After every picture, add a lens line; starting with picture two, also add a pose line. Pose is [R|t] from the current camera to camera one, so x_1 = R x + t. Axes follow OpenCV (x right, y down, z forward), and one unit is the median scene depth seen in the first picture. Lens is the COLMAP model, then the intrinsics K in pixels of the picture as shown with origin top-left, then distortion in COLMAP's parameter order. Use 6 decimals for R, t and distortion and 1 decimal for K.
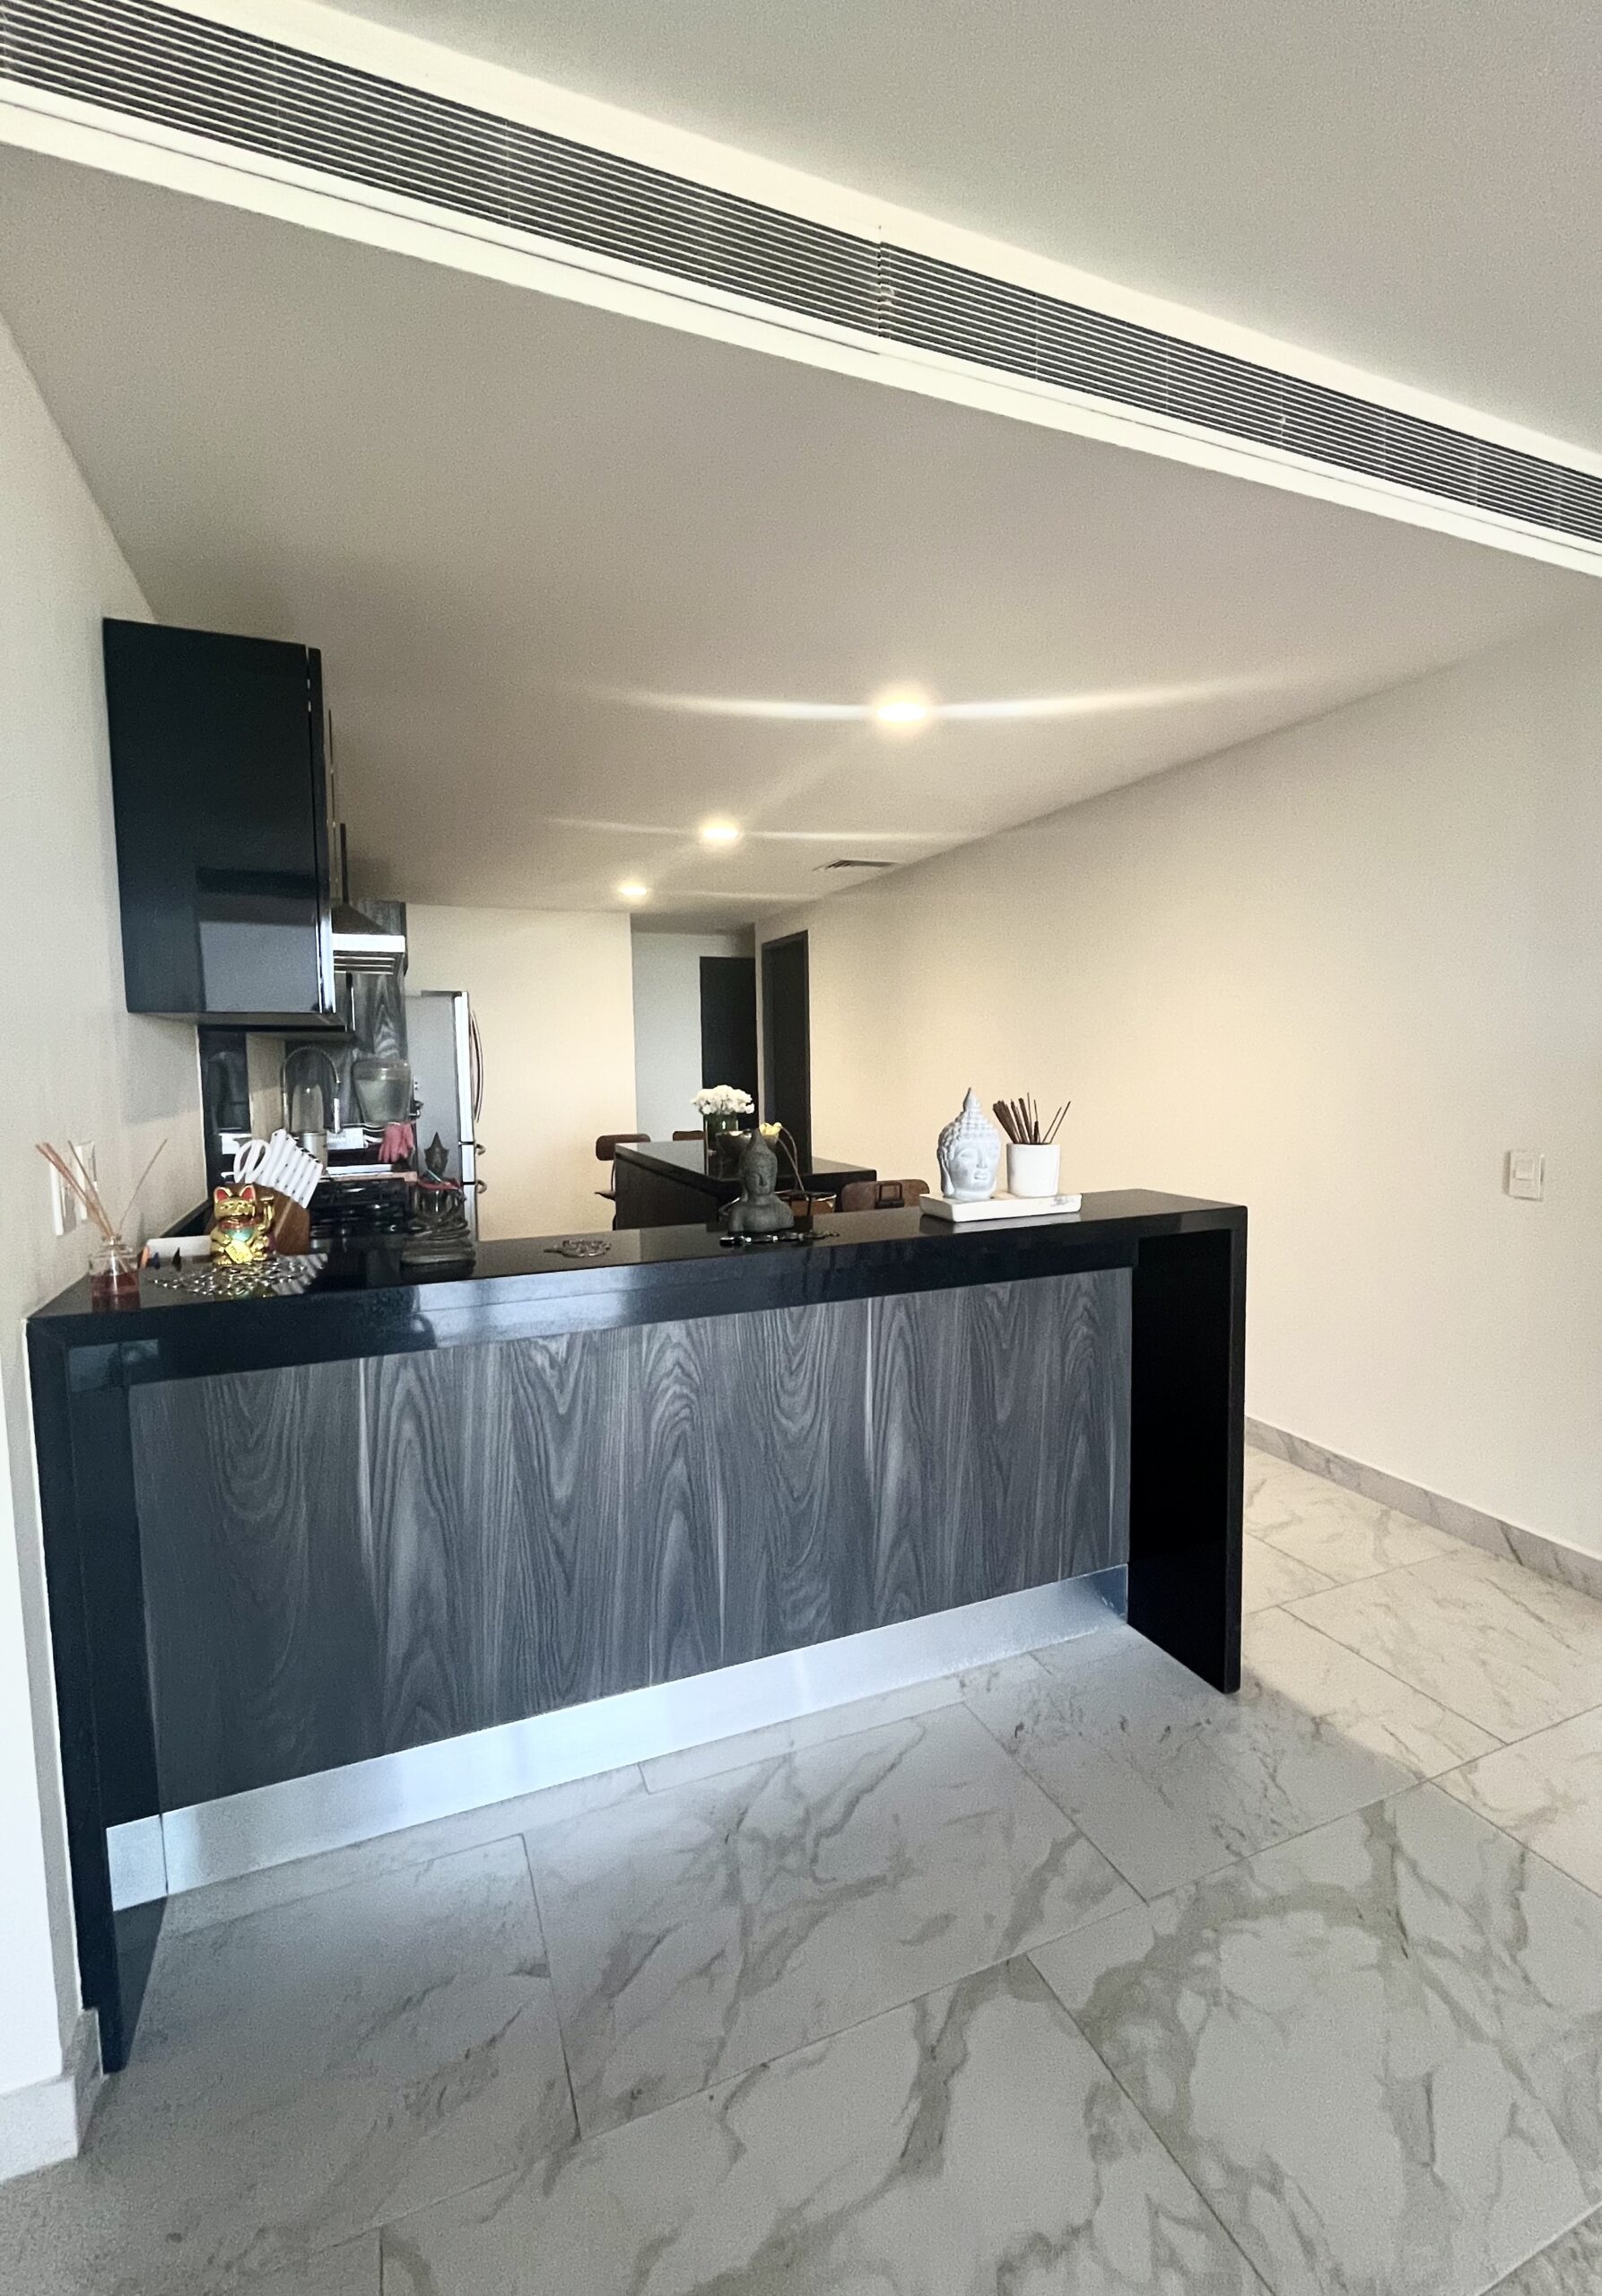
lens RADIAL K [[1046.1, 0, 820.1], [0, 1046.1, 1142.8], [0, 0, 1]] dist [0.001961, 0.000229]
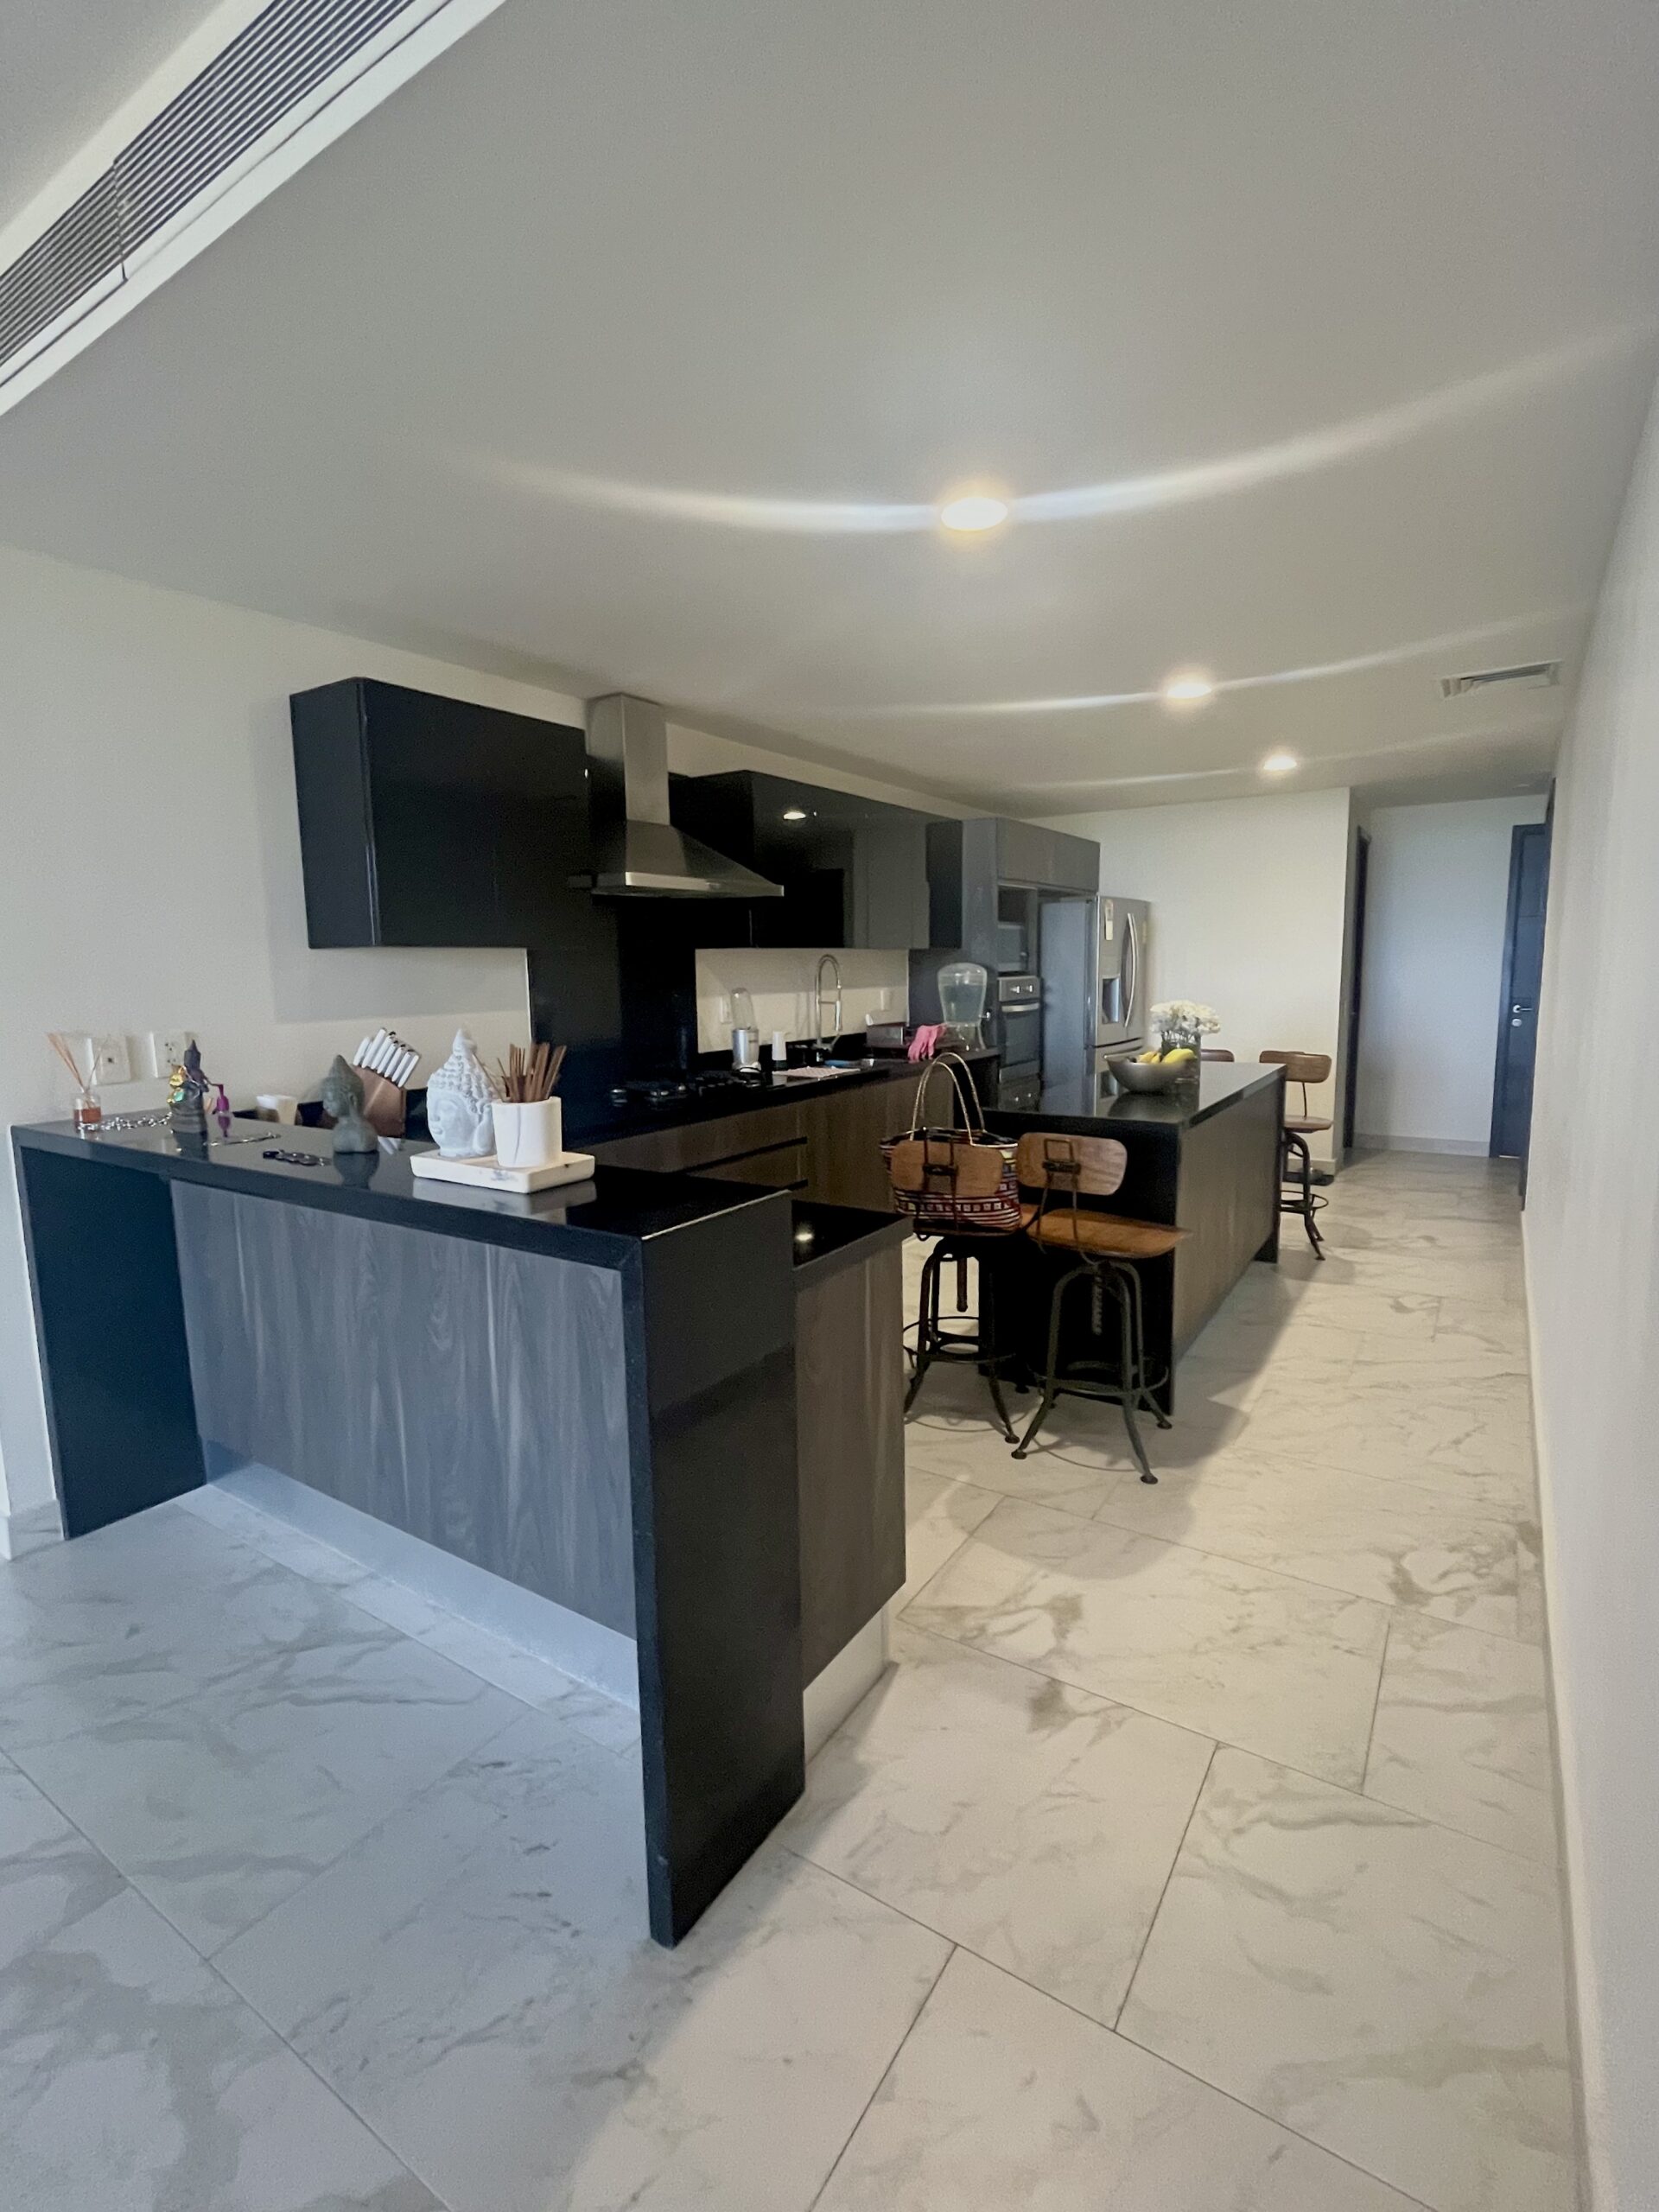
lens RADIAL K [[991.4, 0, 830.3], [0, 991.4, 1096.3], [0, 0, 1]] dist [0.004214, 0.000567]
pose [[0.556654, 0.110670, -0.823340, 0.991211], [-0.058346, 0.993848, 0.094141, -0.090388], [0.828693, -0.004366, 0.559686, 0.790762]]
